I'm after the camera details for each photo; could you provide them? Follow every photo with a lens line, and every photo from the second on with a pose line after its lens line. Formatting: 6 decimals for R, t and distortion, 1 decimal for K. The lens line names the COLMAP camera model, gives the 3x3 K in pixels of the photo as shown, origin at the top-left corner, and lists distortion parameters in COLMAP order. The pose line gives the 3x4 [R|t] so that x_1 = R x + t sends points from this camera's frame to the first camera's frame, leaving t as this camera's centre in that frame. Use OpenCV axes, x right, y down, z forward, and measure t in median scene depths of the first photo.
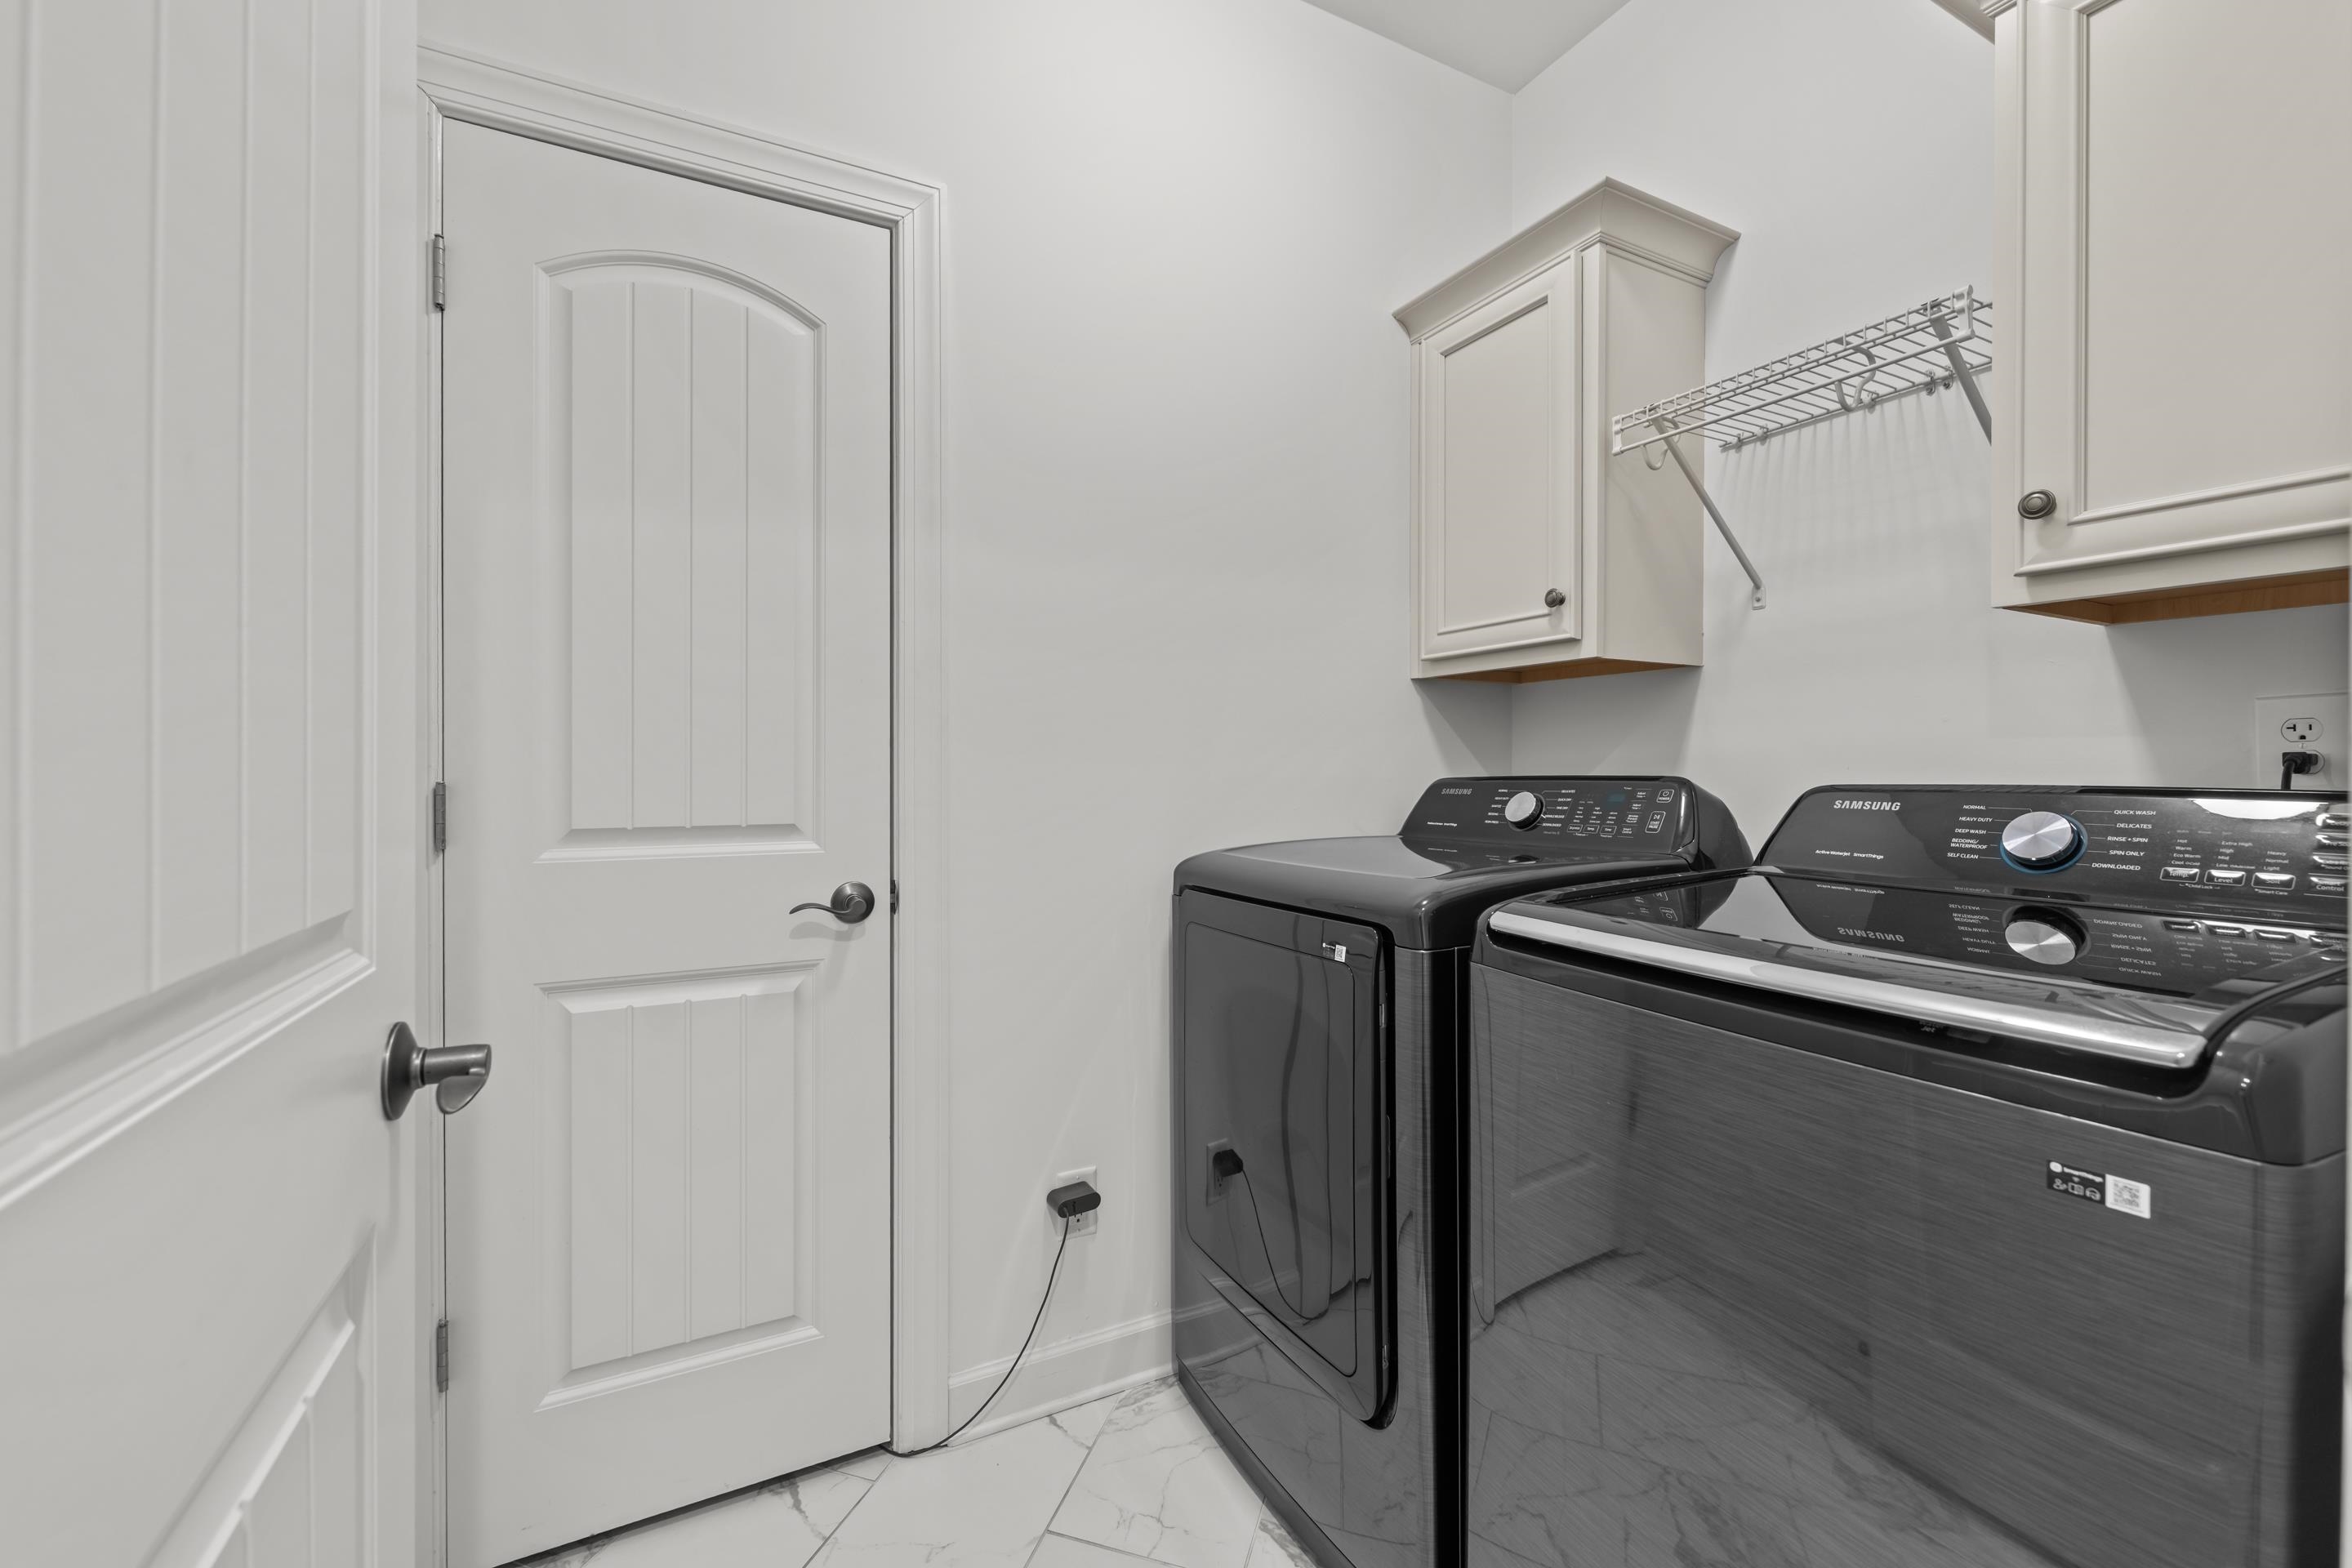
lens RADIAL K [[946.5, 0, 1178.9], [0, 946.5, 773.9], [0, 0, 1]] dist [-0.001778, 0.000162]
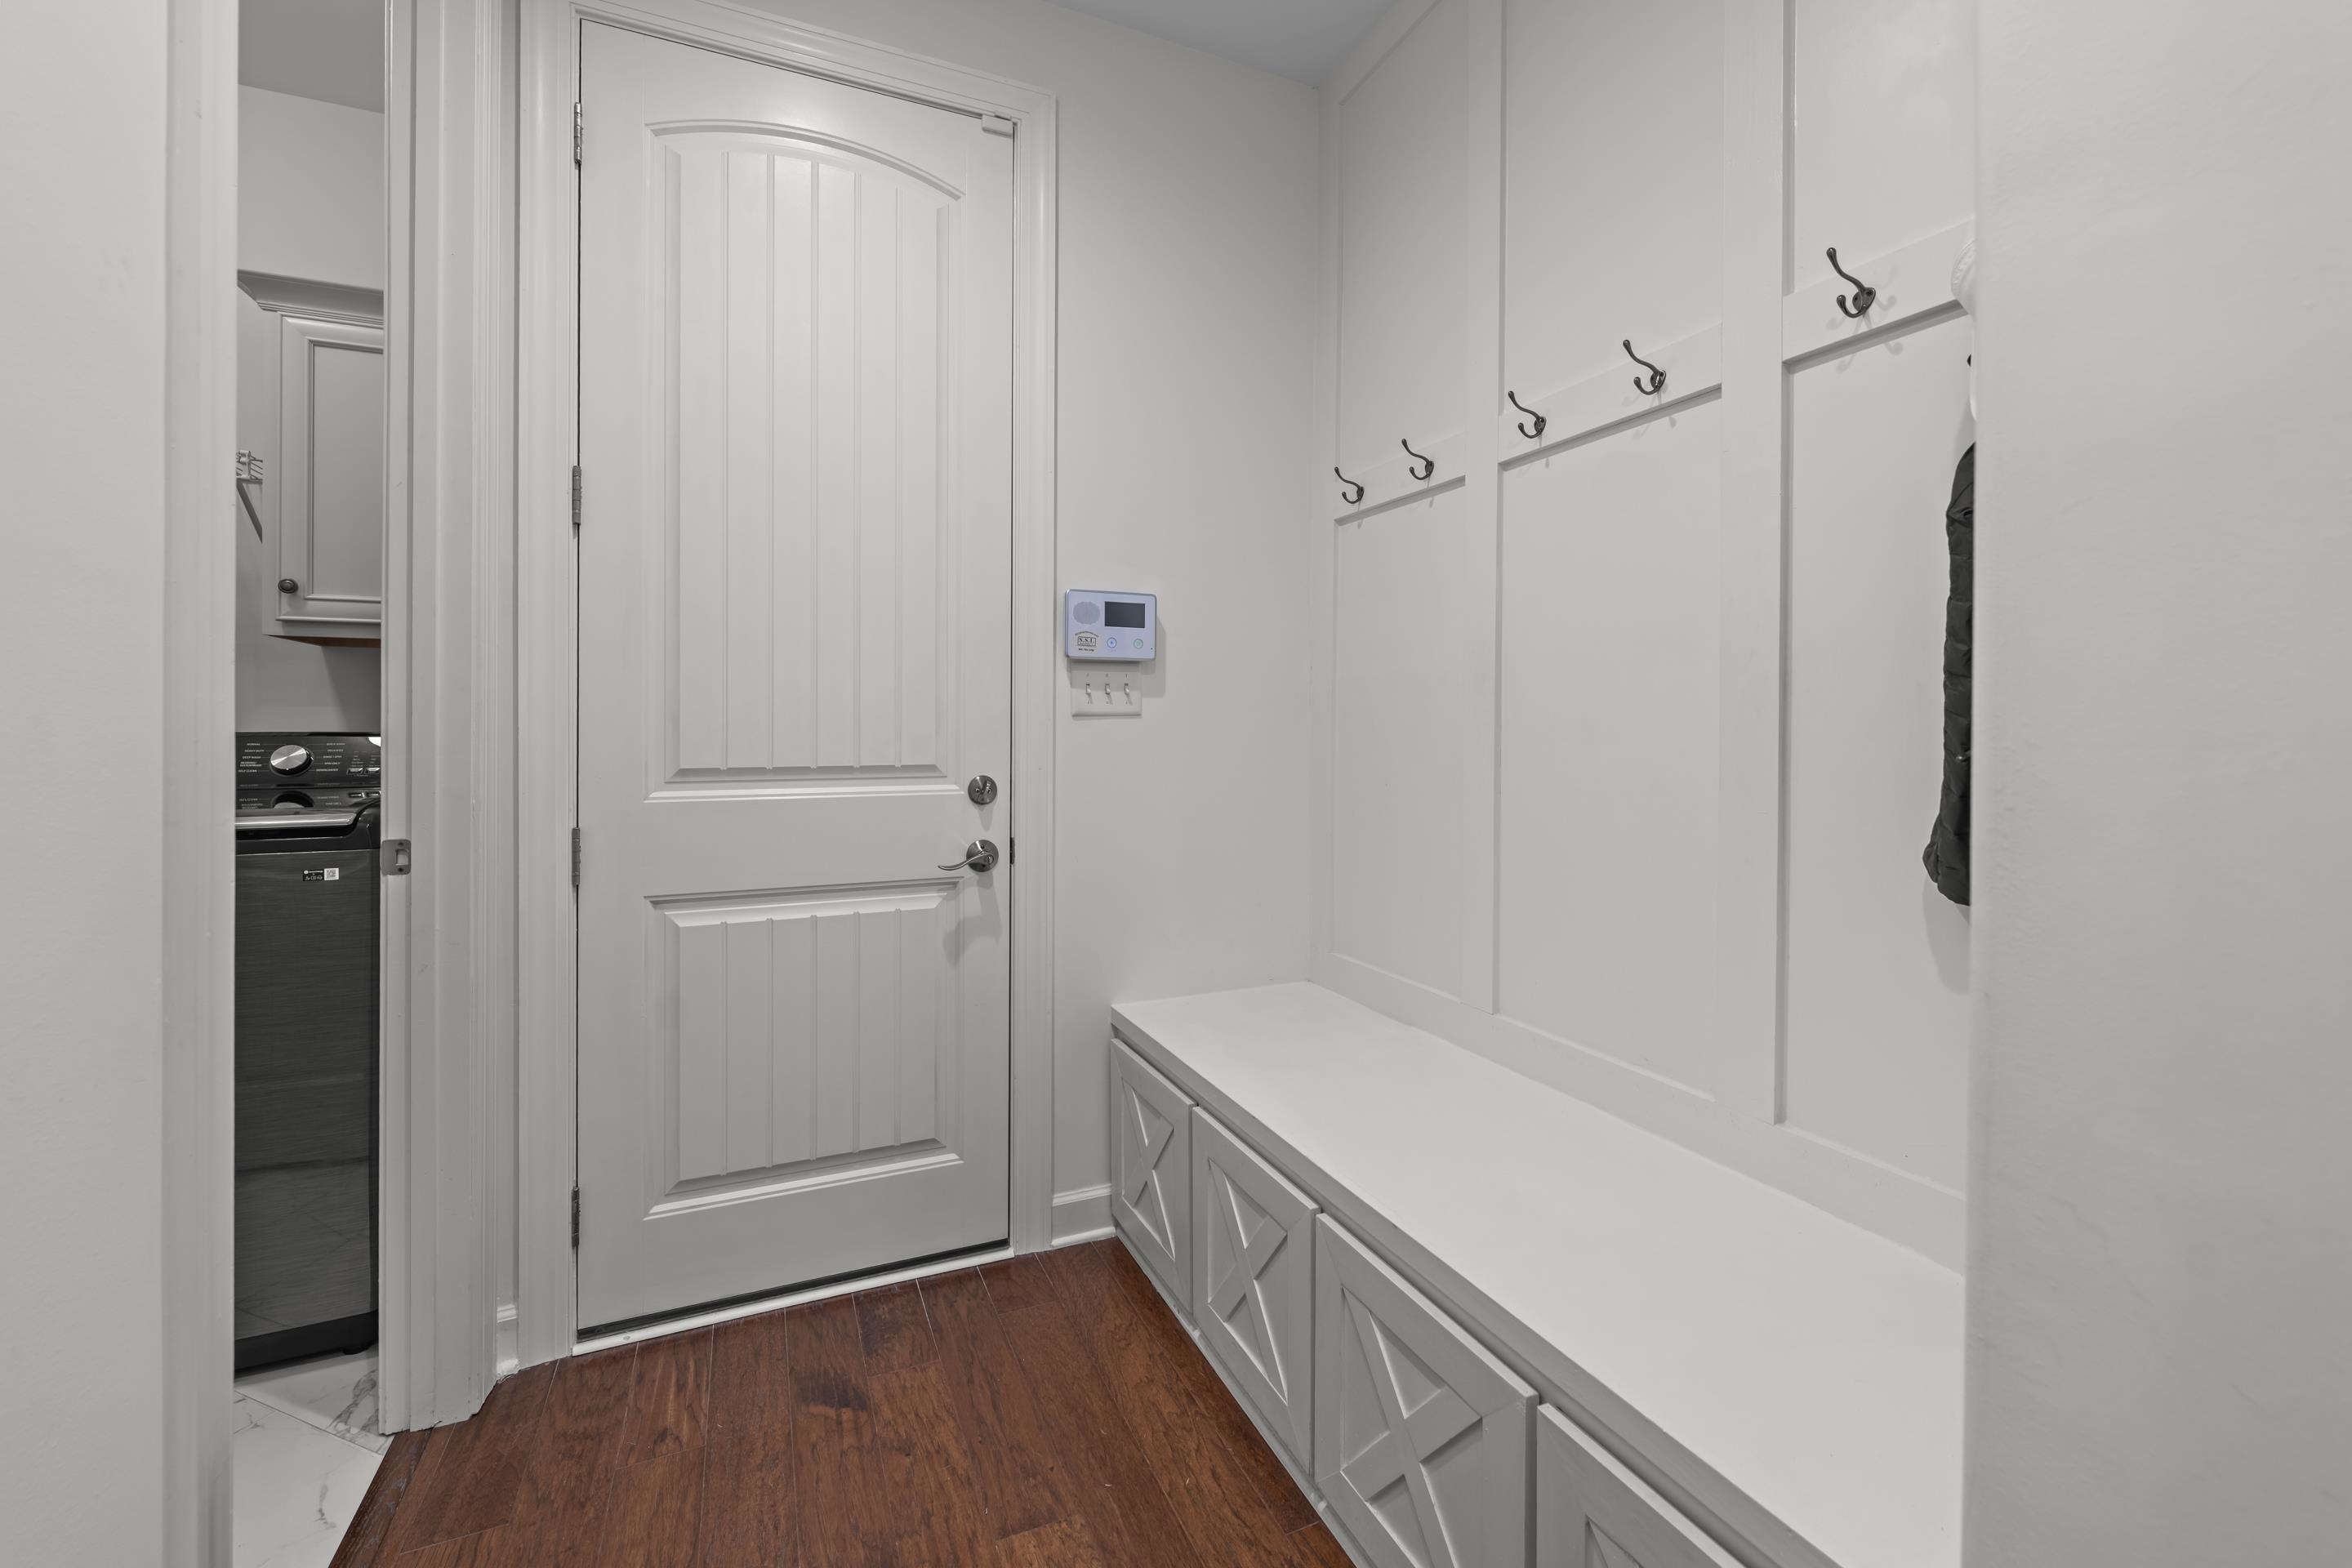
lens RADIAL K [[946.5, 0, 1194.6], [0, 946.5, 720.3], [0, 0, 1]] dist [-0.001778, 0.000162]
pose [[0.046681, -0.000780, 0.998910, -0.960891], [-0.002435, 0.999997, 0.000894, -0.018387], [-0.998907, -0.002474, 0.046679, -0.966823]]
